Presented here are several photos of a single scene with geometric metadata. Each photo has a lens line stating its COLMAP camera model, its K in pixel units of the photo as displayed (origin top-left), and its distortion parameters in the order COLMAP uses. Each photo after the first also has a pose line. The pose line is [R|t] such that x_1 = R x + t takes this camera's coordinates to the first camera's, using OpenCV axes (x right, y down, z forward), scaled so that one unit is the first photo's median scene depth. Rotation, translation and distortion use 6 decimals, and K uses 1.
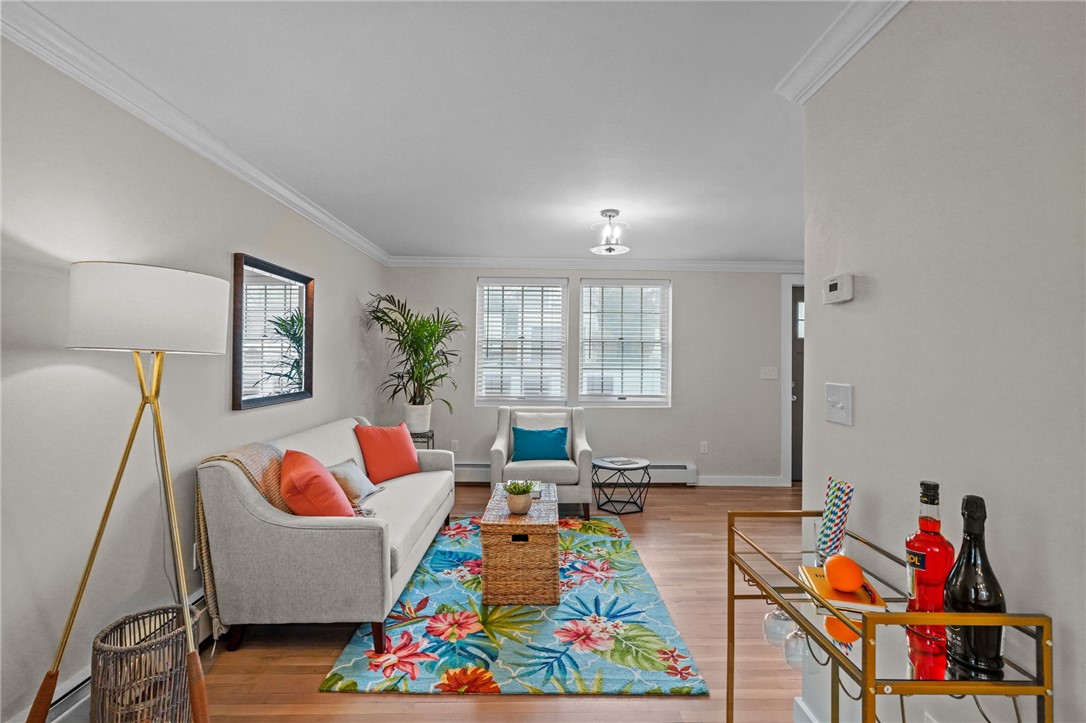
lens RADIAL K [[492.5, 0, 538.7], [0, 492.5, 355.0], [0, 0, 1]] dist [0.000670, 0.000817]
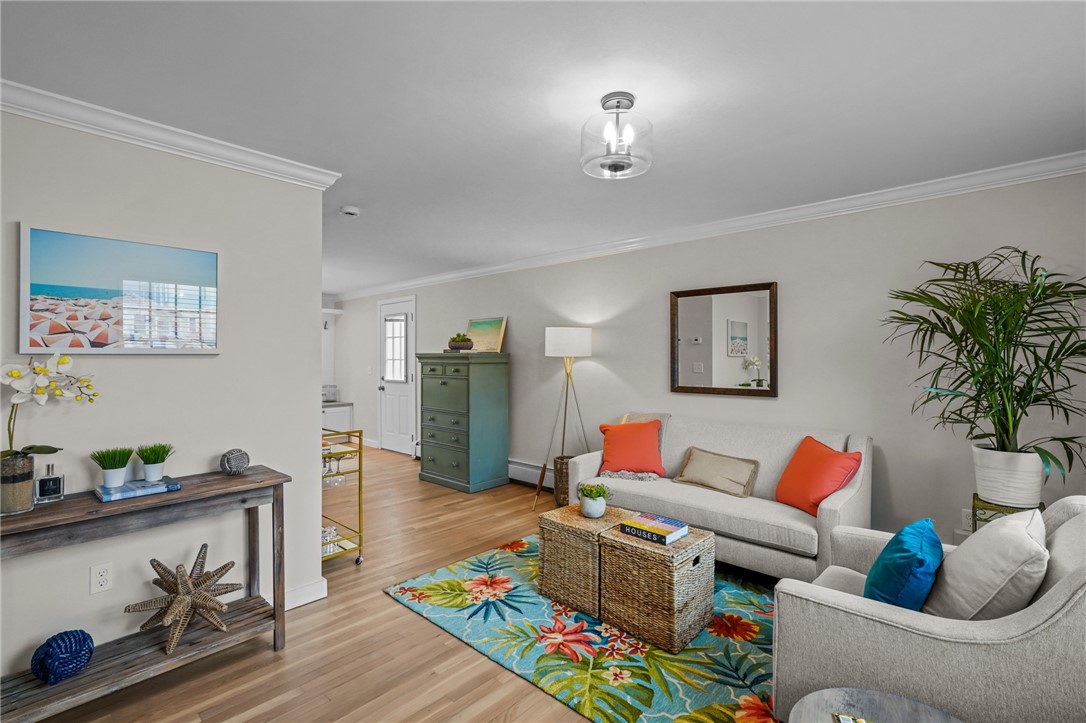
lens RADIAL K [[495.2, 0, 539.0], [0, 495.2, 368.2], [0, 0, 1]] dist [-0.003567, 0.000348]
pose [[-0.688557, 0.002645, -0.725178, 0.794481], [-0.002873, 0.999976, 0.006374, 0.024552], [0.725177, 0.006472, -0.688532, 1.713546]]
